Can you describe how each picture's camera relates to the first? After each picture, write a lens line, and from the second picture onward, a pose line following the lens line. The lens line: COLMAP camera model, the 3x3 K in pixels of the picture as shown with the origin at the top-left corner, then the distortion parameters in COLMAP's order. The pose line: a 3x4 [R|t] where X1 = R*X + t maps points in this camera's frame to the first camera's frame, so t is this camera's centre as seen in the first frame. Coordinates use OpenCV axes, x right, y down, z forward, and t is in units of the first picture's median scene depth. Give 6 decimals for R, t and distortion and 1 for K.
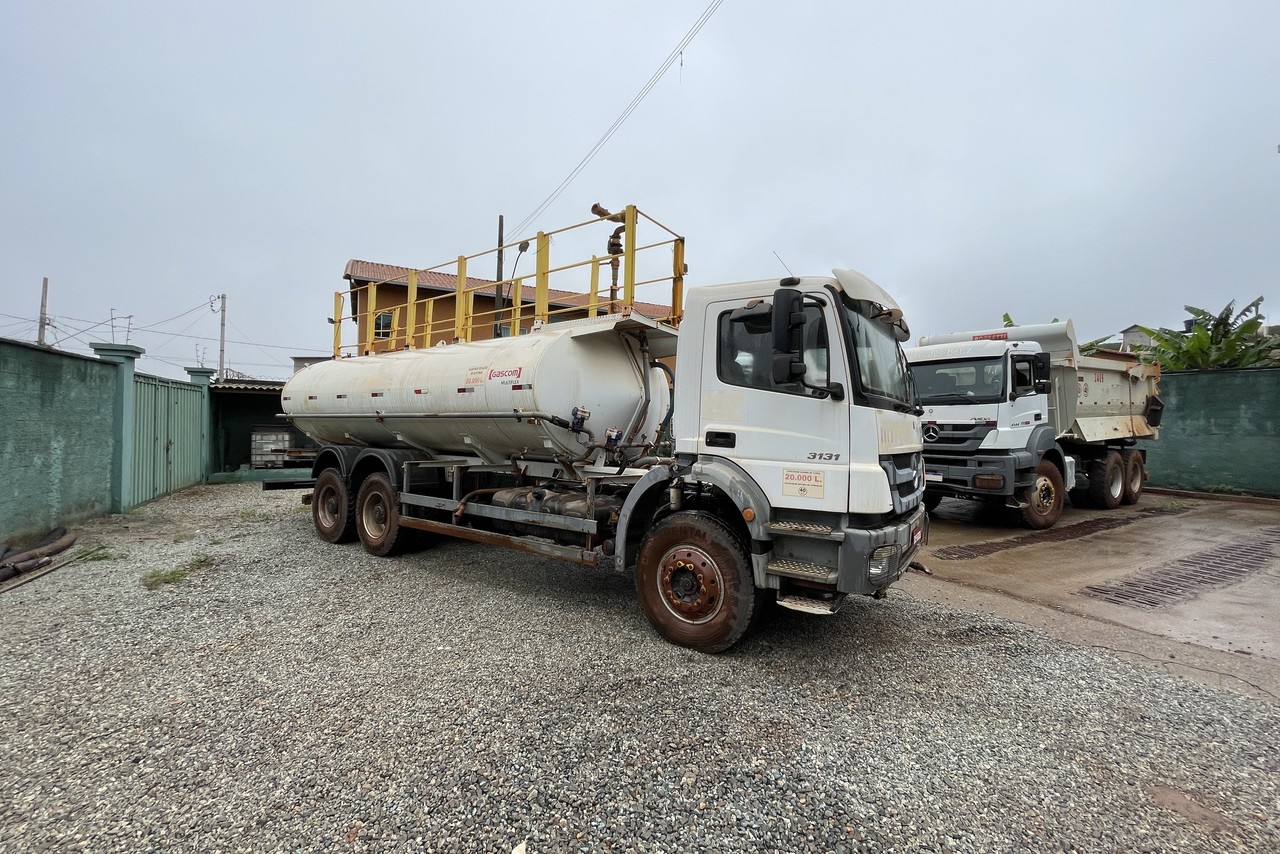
lens RADIAL K [[508.0, 0, 642.3], [0, 508.0, 423.1], [0, 0, 1]] dist [-0.011409, 0.002254]
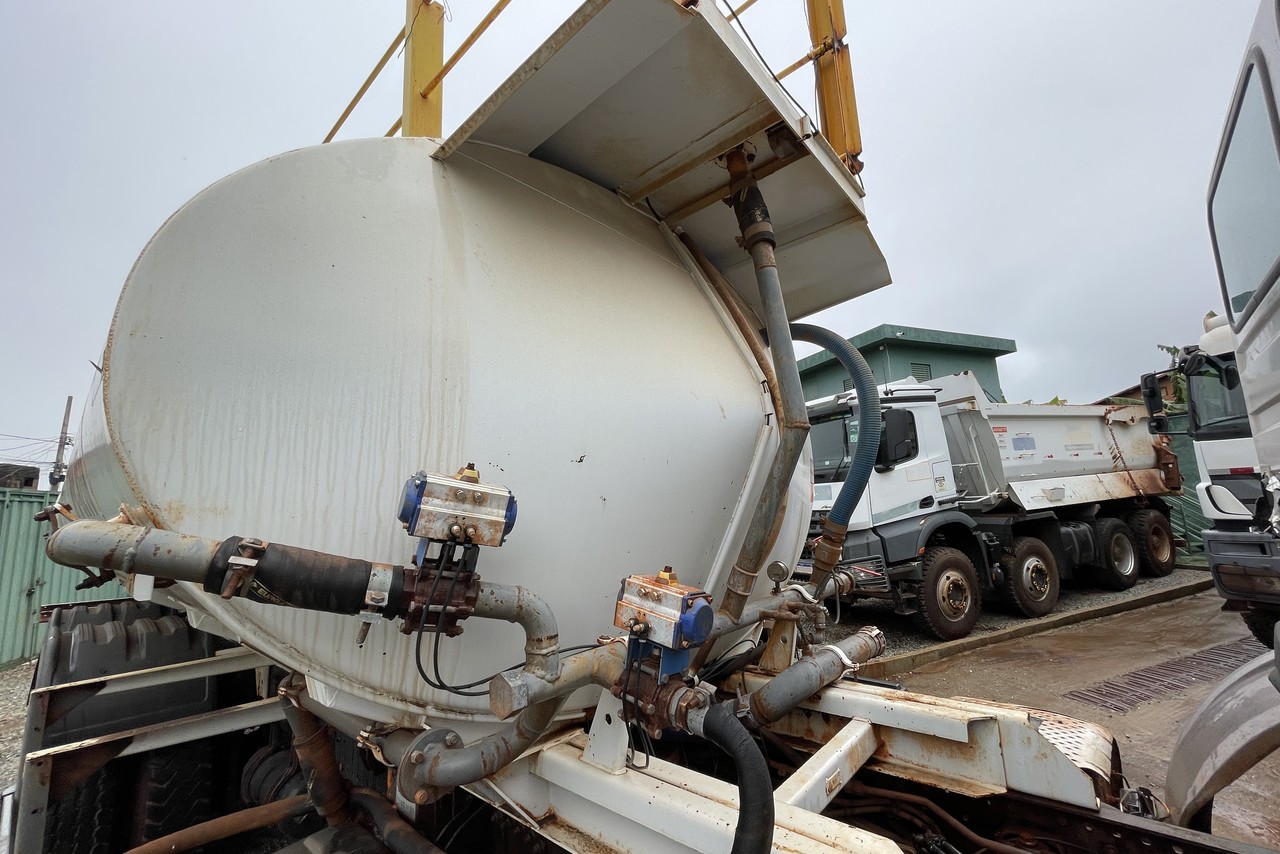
lens RADIAL K [[508.0, 0, 639.9], [0, 508.0, 421.3], [0, 0, 1]] dist [-0.011409, 0.002254]
pose [[0.991588, -0.085294, -0.097357, -0.042121], [0.067883, 0.983119, -0.169911, -0.014423], [0.110206, 0.161873, 0.980638, 0.823247]]
